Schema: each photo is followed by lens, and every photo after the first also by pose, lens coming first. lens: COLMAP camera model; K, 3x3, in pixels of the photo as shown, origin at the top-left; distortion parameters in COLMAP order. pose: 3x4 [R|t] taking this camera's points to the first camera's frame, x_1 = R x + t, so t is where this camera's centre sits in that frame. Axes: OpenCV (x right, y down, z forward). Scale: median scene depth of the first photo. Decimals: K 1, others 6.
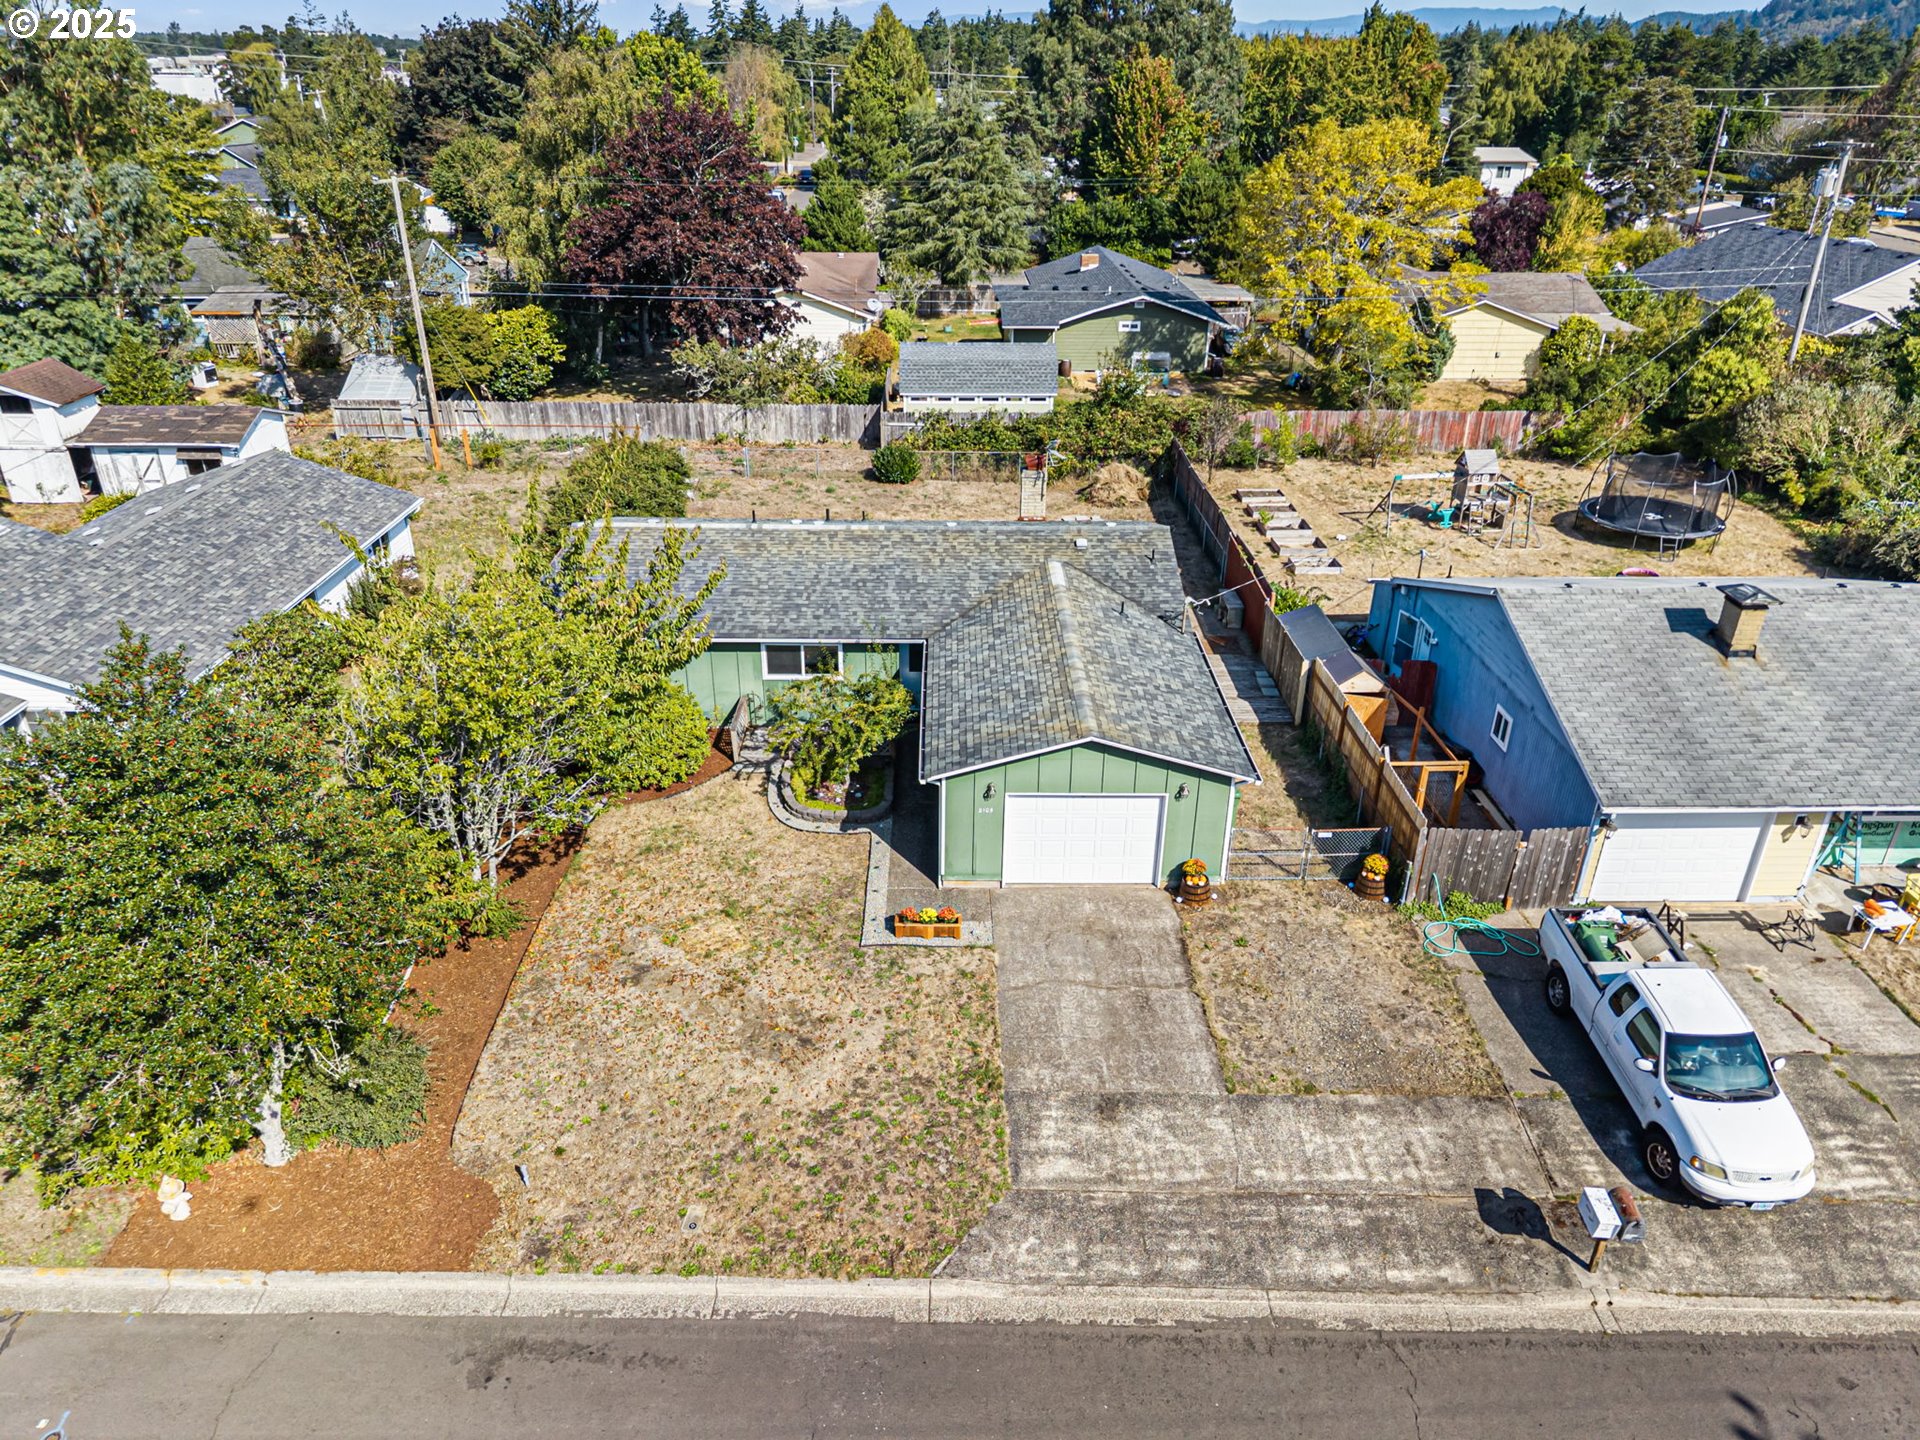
lens RADIAL K [[1282.3, 0, 961.9], [0, 1282.3, 715.6], [0, 0, 1]] dist [0.018805, -0.016452]
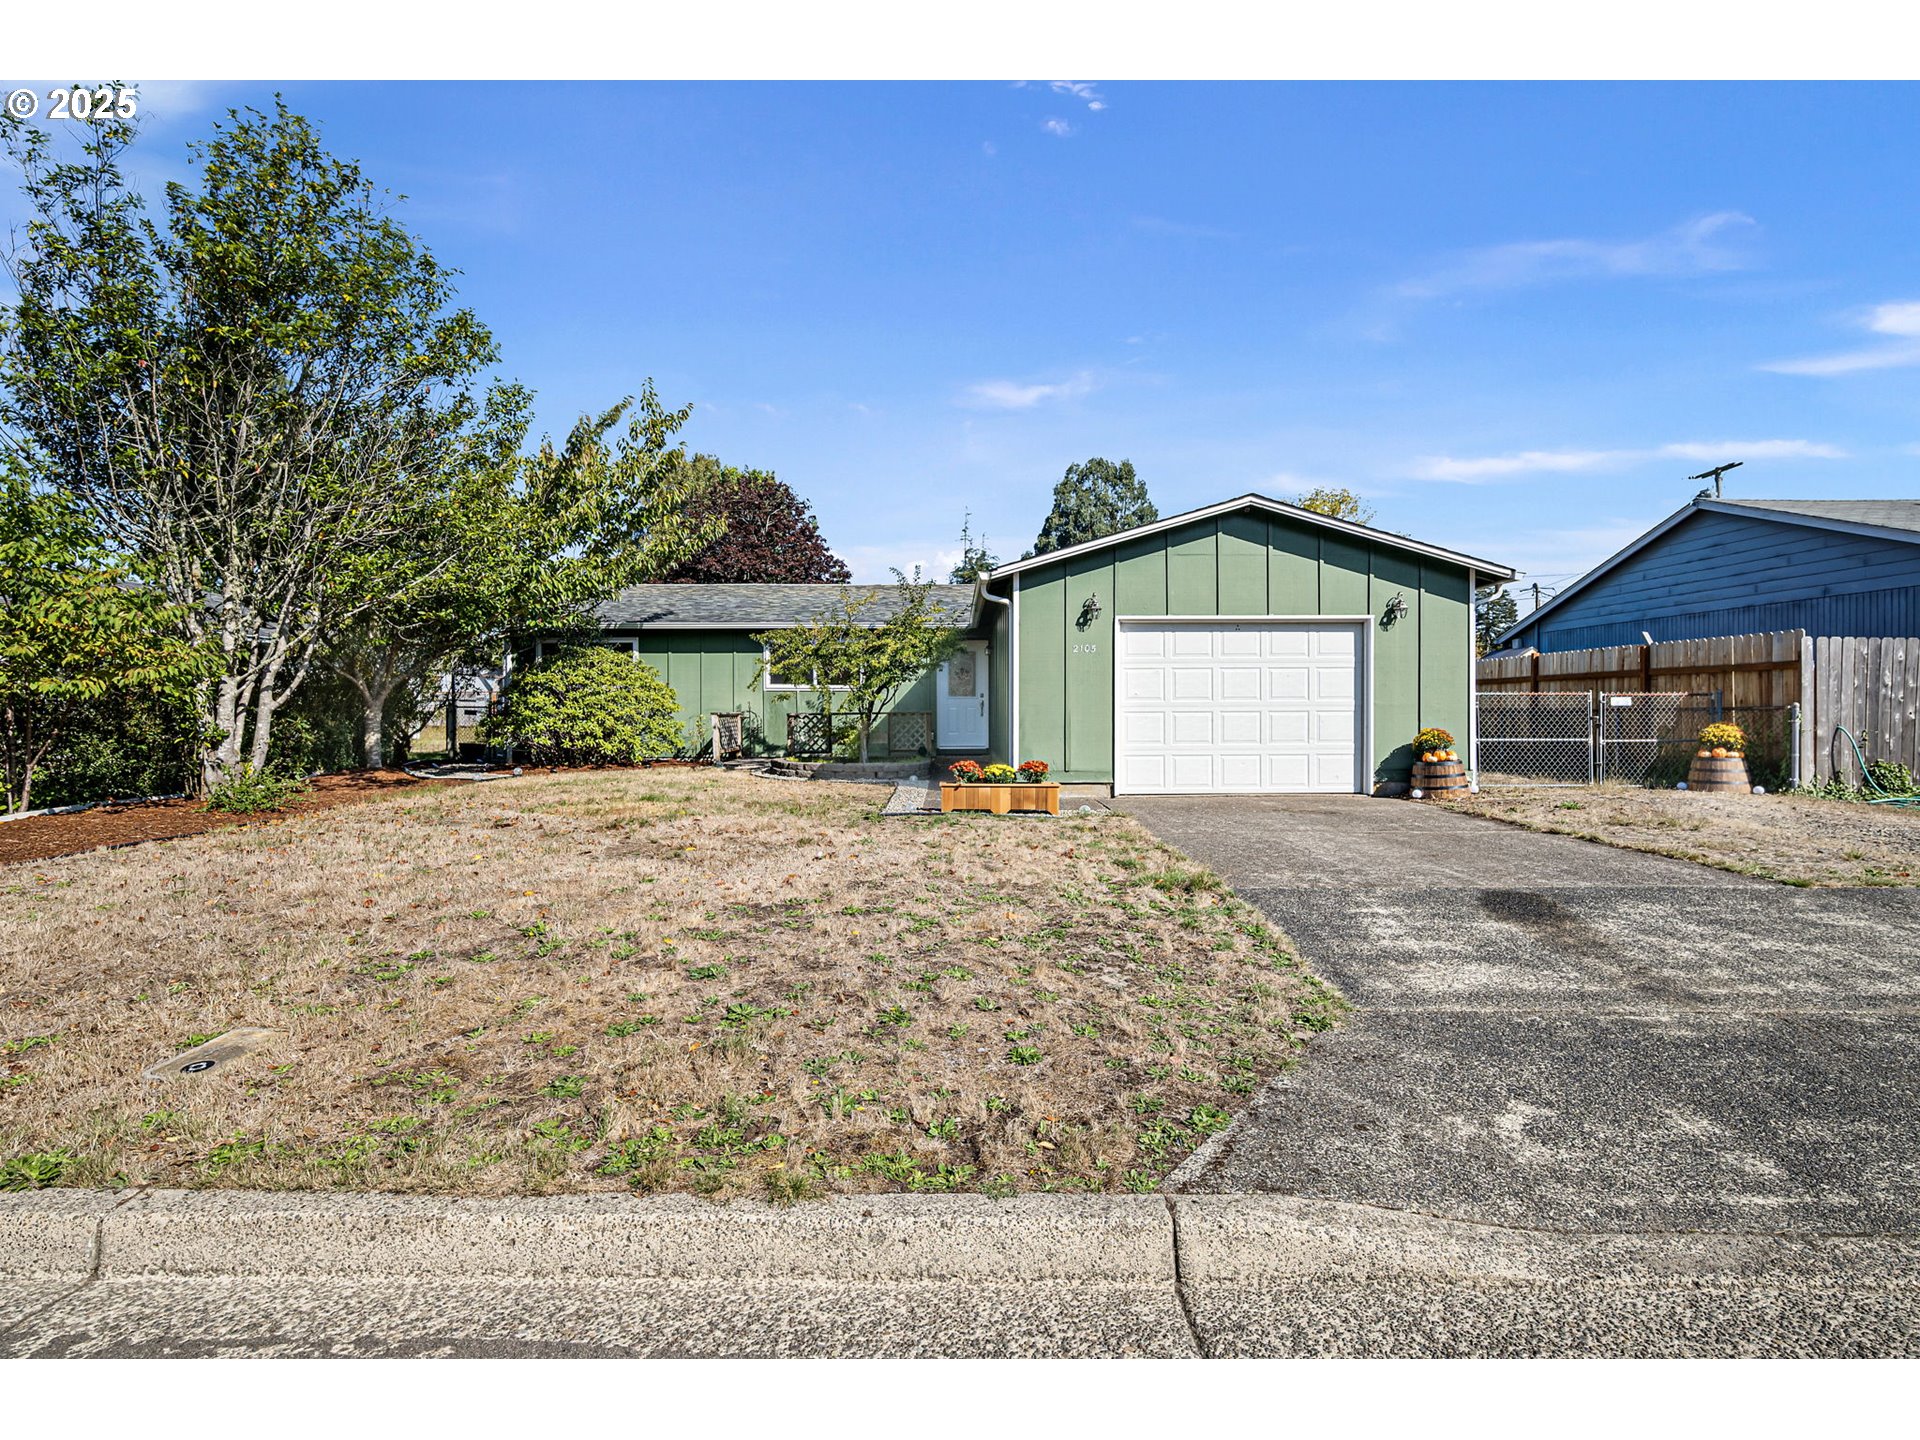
lens RADIAL K [[960.8, 0, 965.5], [0, 960.8, 722.5], [0, 0, 1]] dist [0.000588, -0.000523]
pose [[0.999962, -0.008449, 0.002302, -0.047613], [0.008600, 0.897893, -0.440129, 0.368663], [0.001652, 0.440132, 0.897932, 0.697461]]
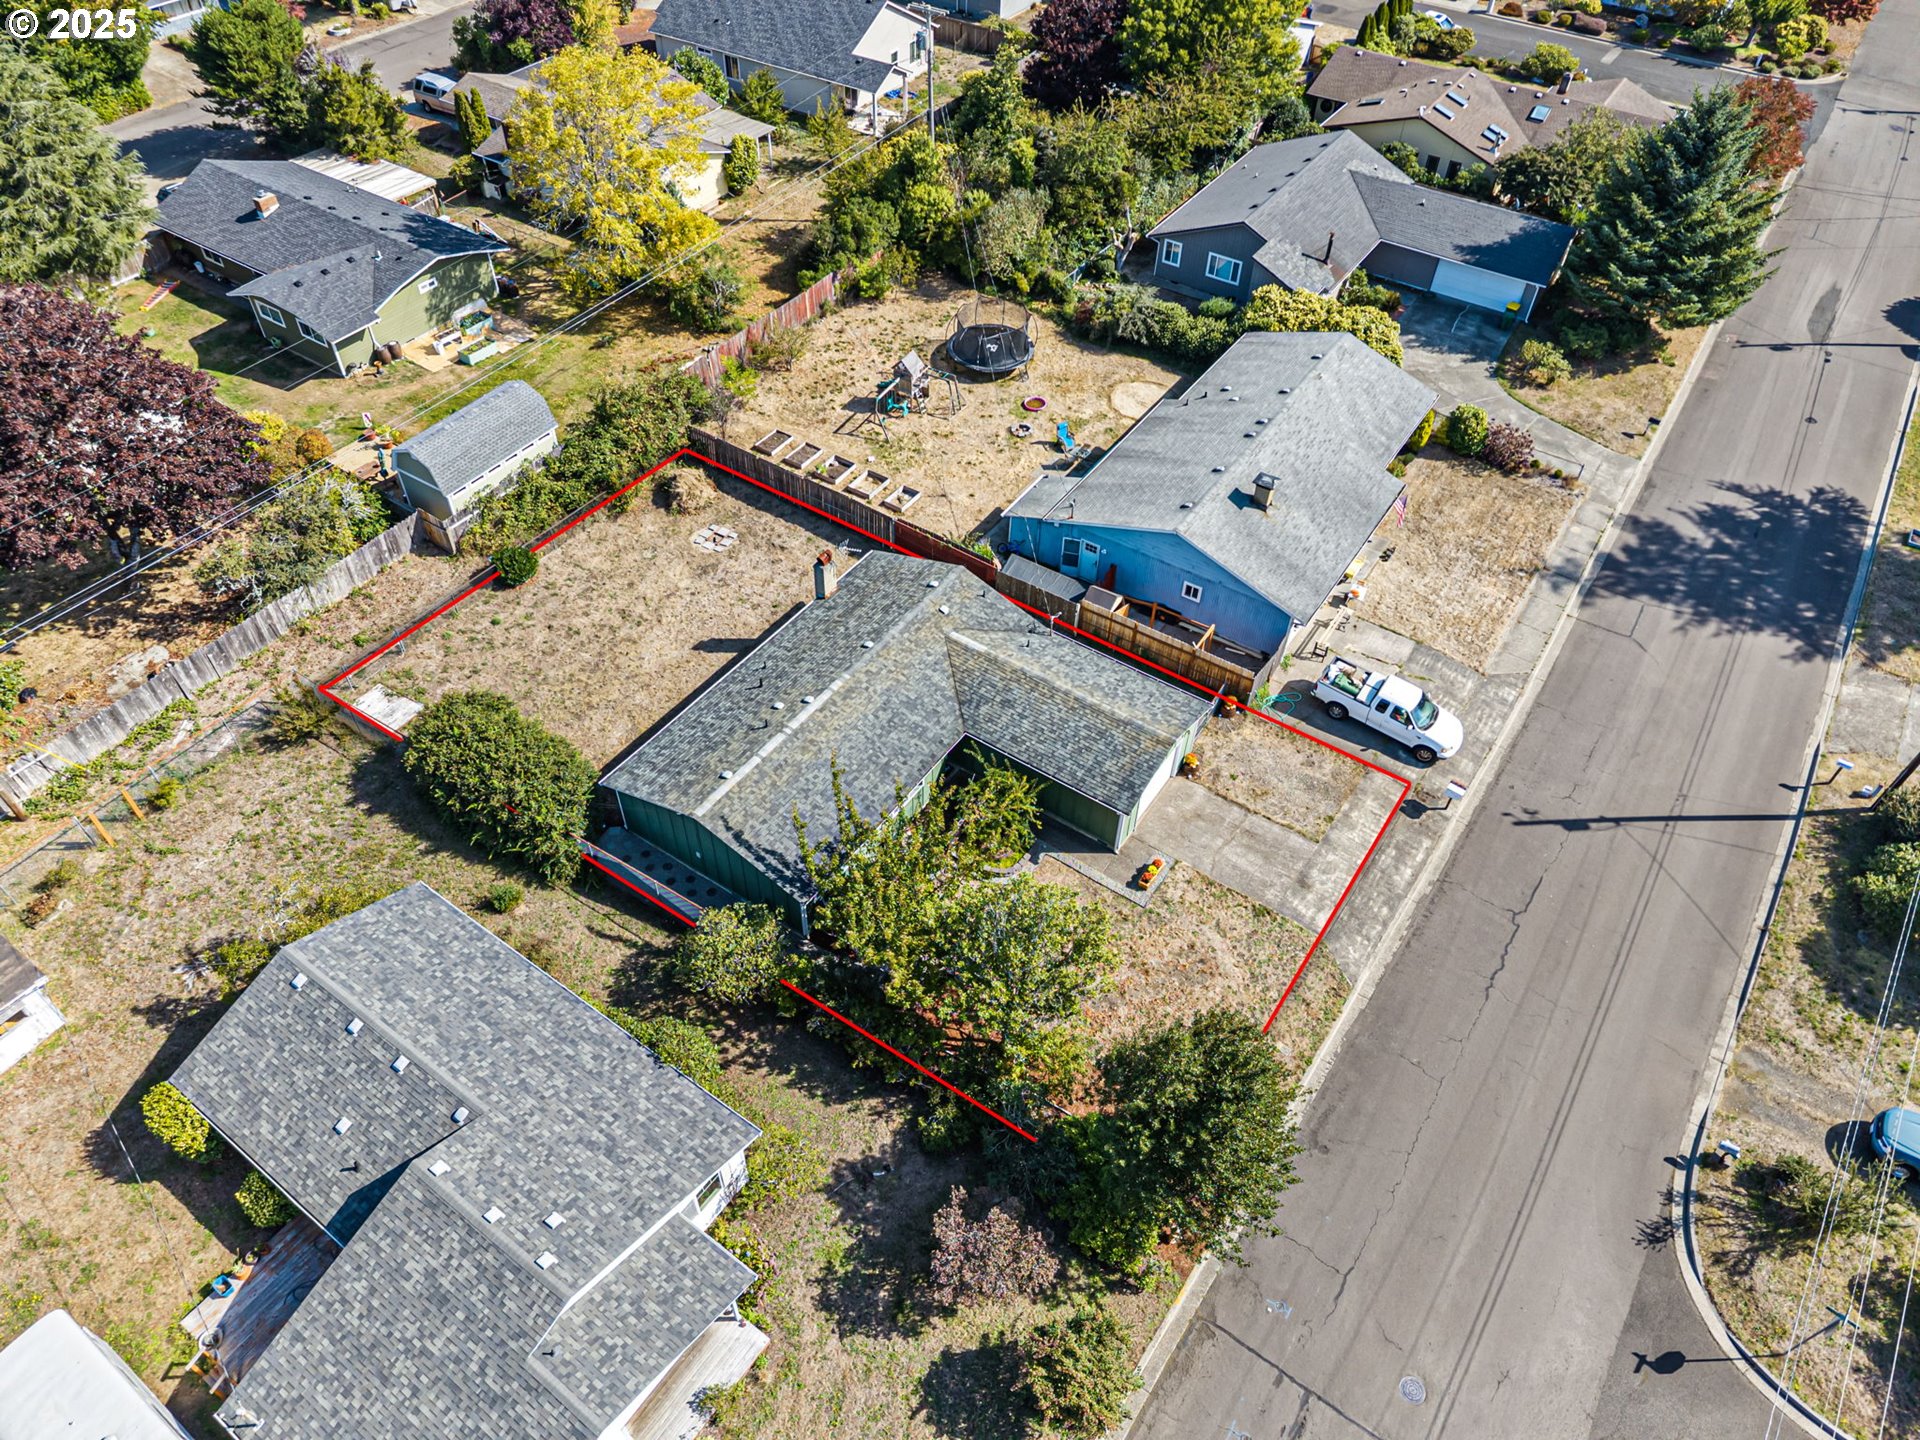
lens RADIAL K [[1282.3, 0, 964.5], [0, 1282.3, 707.2], [0, 0, 1]] dist [0.018805, -0.016452]
pose [[0.571501, -0.587329, 0.573089, -1.256818], [0.353659, 0.806476, 0.473837, -1.145851], [-0.740481, -0.068121, 0.668616, -0.016484]]
